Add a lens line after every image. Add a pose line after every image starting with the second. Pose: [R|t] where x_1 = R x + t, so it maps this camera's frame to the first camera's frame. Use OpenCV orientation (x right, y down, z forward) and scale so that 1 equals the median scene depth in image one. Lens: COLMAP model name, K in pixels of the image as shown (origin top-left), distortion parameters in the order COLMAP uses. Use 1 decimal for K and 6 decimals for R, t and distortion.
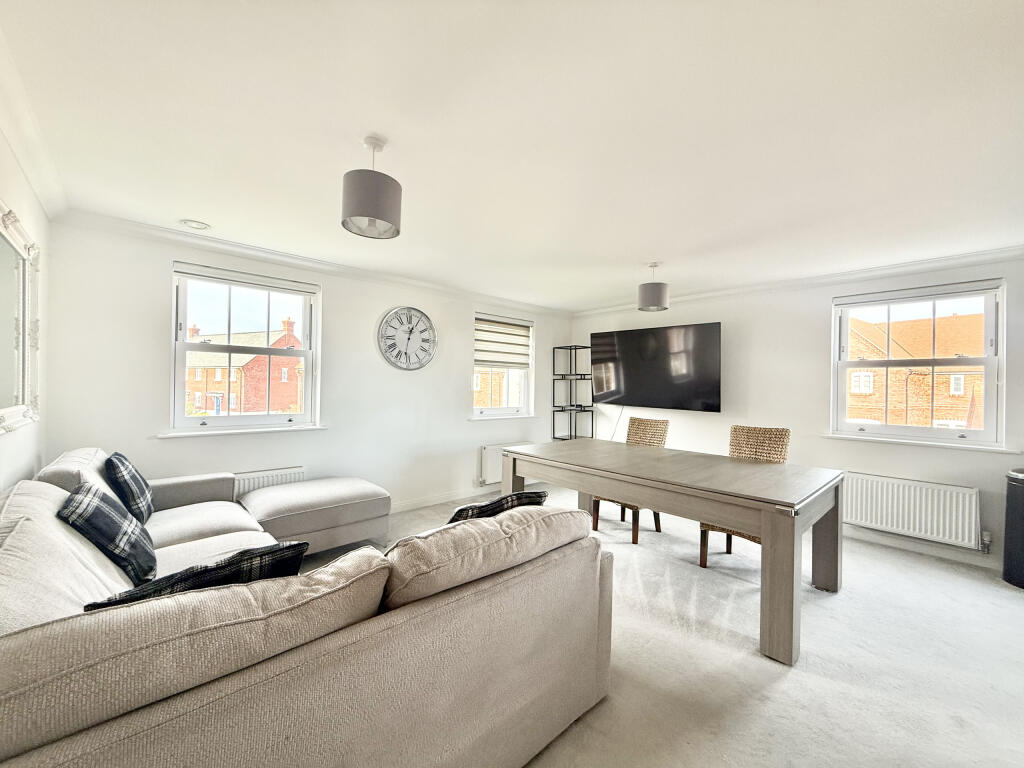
lens RADIAL K [[406.4, 0, 512.3], [0, 406.4, 384.8], [0, 0, 1]] dist [-0.001619, 0.000427]
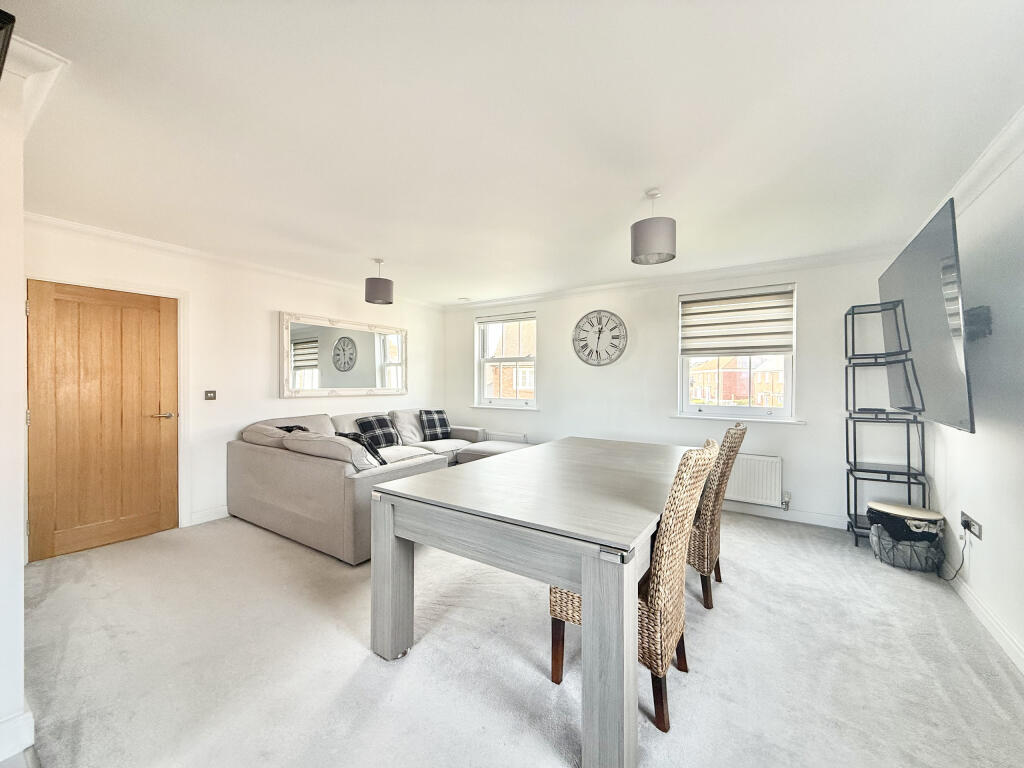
lens RADIAL K [[406.4, 0, 507.2], [0, 406.4, 382.9], [0, 0, 1]] dist [-0.001619, 0.000427]
pose [[0.228462, -0.015061, -0.973436, 0.771558], [0.002753, 0.999886, -0.014824, 0.026689], [0.973549, 0.000707, 0.228478, 0.487814]]
